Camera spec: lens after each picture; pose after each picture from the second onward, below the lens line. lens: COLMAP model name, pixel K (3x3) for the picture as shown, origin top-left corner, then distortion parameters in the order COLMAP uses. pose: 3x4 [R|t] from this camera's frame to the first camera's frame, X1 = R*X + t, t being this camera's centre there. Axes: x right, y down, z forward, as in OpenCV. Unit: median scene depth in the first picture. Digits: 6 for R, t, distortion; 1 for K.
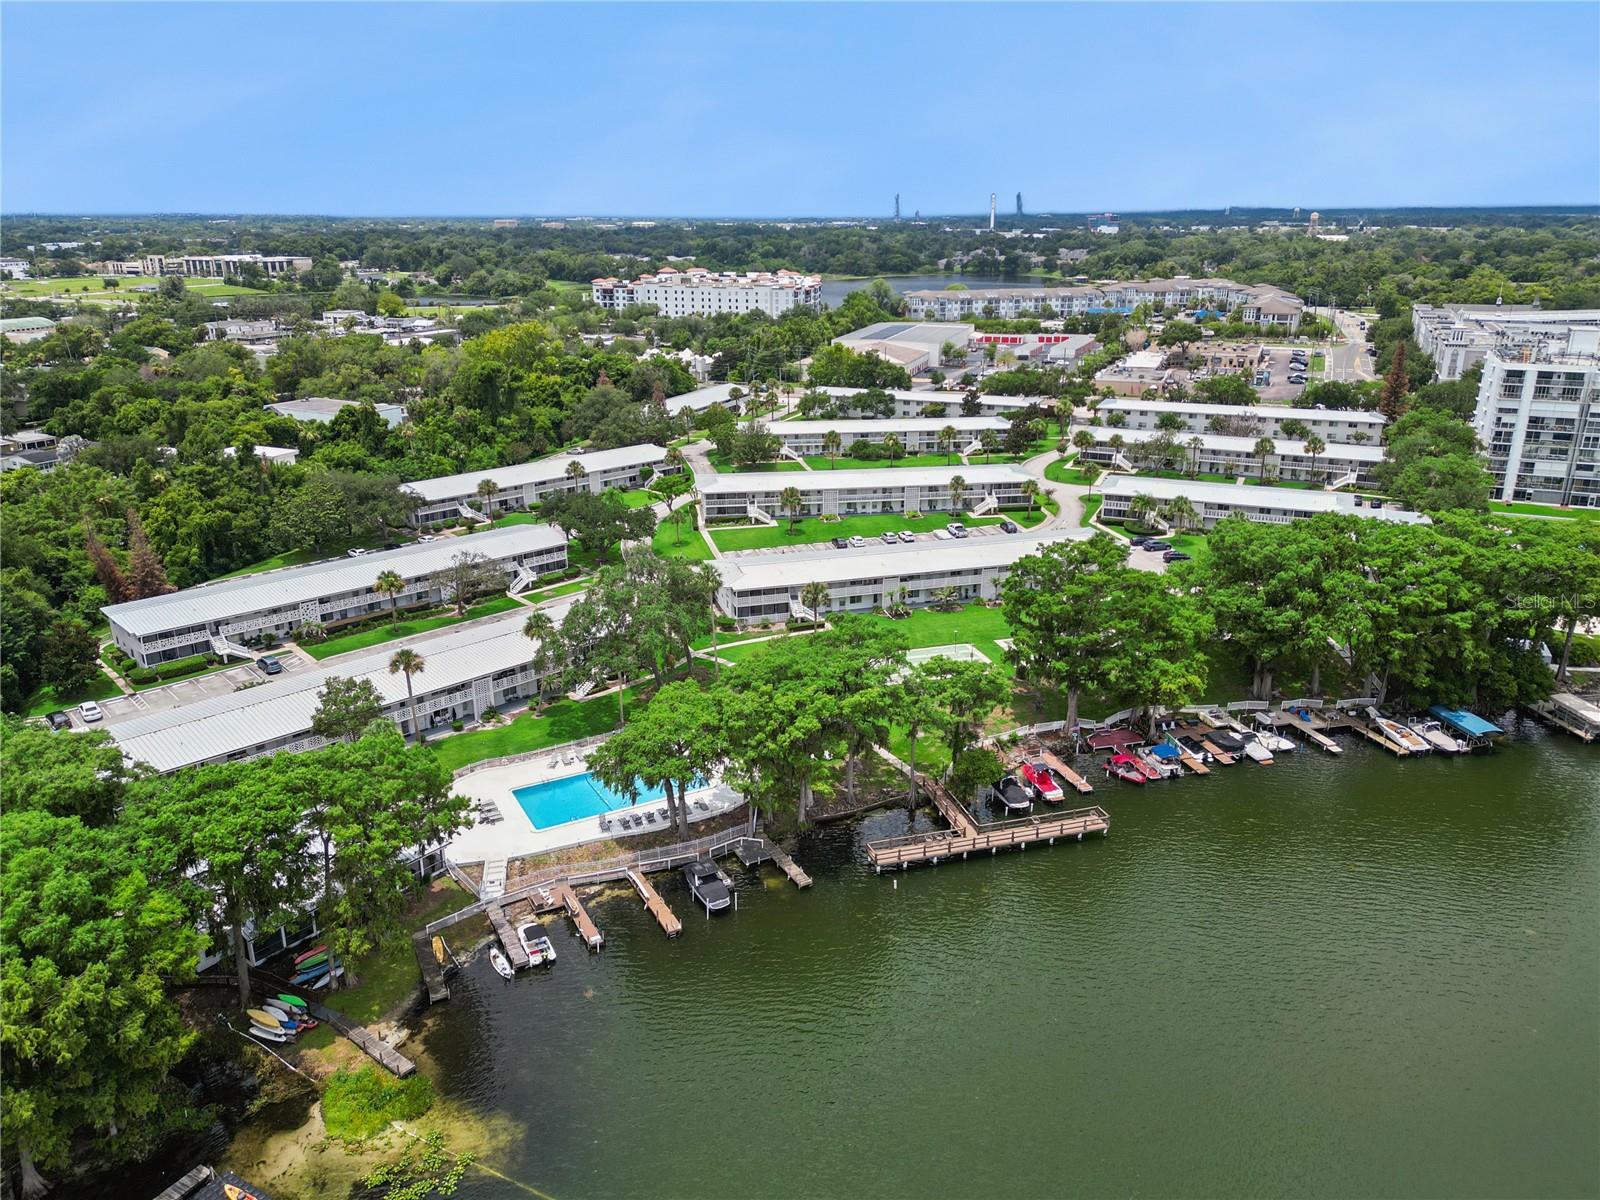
lens RADIAL K [[1147.5, 0, 799.3], [0, 1147.5, 598.2], [0, 0, 1]] dist [0.051719, -0.035287]
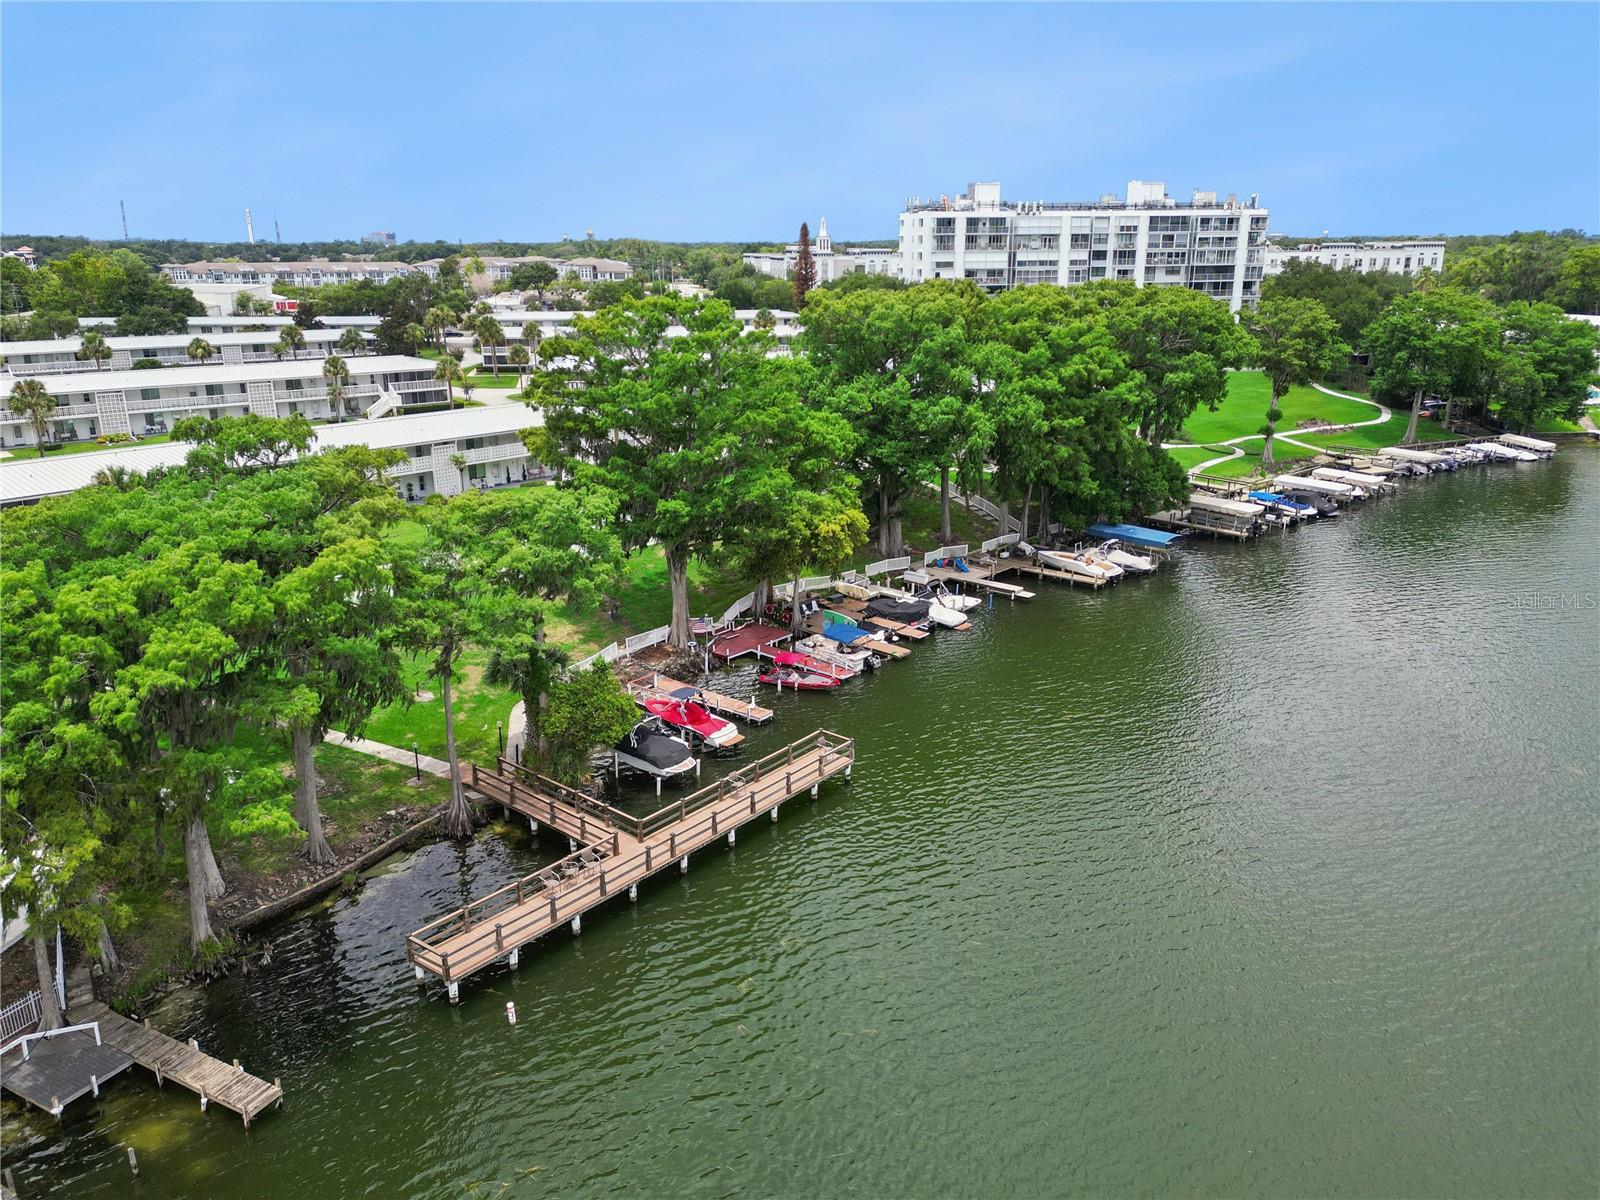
lens RADIAL K [[1147.5, 0, 786.6], [0, 1147.5, 606.0], [0, 0, 1]] dist [0.051719, -0.035287]
pose [[0.837043, -0.162906, 0.522323, -0.017444], [0.179417, 0.983585, 0.019246, 0.098605], [-0.516884, 0.077604, 0.852531, 0.491654]]
